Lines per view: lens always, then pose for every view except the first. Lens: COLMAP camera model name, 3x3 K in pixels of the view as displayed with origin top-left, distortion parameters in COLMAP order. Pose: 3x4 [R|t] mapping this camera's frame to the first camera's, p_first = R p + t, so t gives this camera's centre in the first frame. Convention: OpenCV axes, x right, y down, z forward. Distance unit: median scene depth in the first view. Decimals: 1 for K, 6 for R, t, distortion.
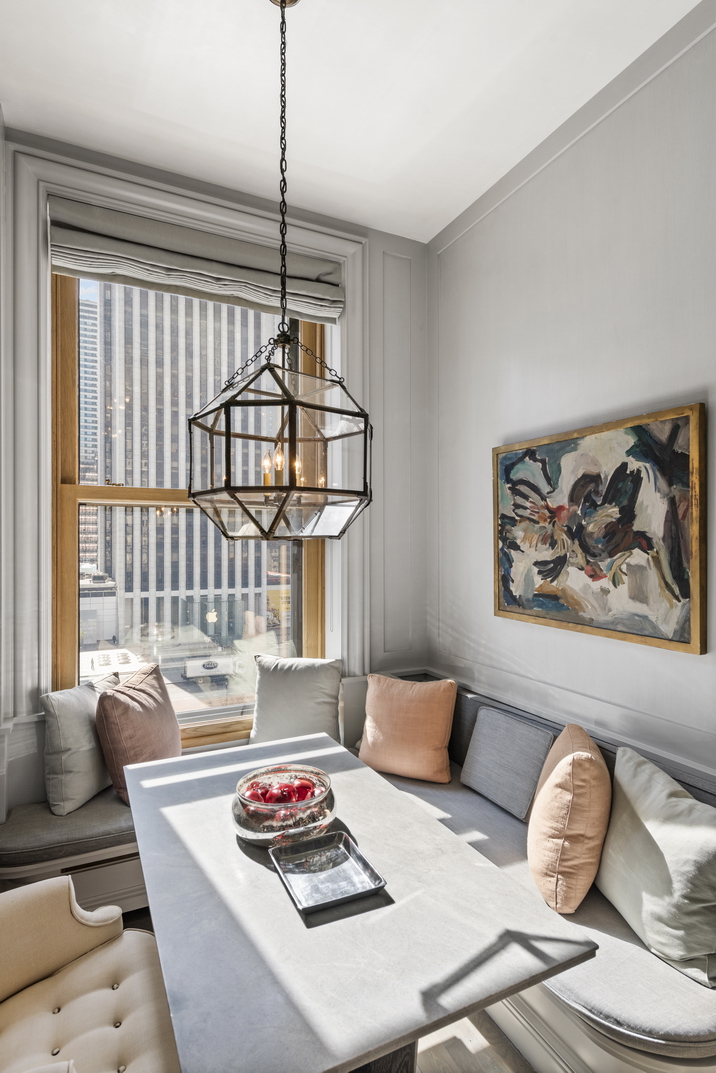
lens RADIAL K [[569.1, 0, 380.3], [0, 569.1, 547.4], [0, 0, 1]] dist [-0.002859, -0.000245]
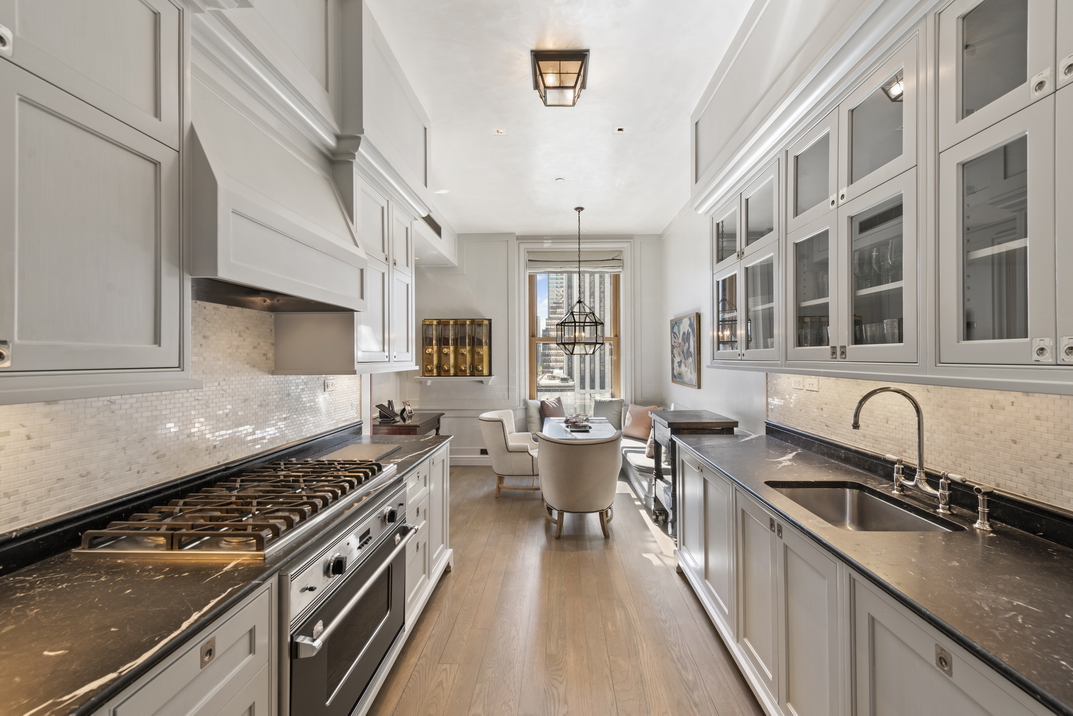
lens RADIAL K [[426.6, 0, 539.3], [0, 426.6, 356.8], [0, 0, 1]] dist [0.014891, -0.000195]
pose [[0.867832, -0.001786, -0.496854, 0.674898], [-0.001016, 0.999985, -0.005369, 0.011363], [0.496857, 0.005164, 0.867817, -1.072888]]
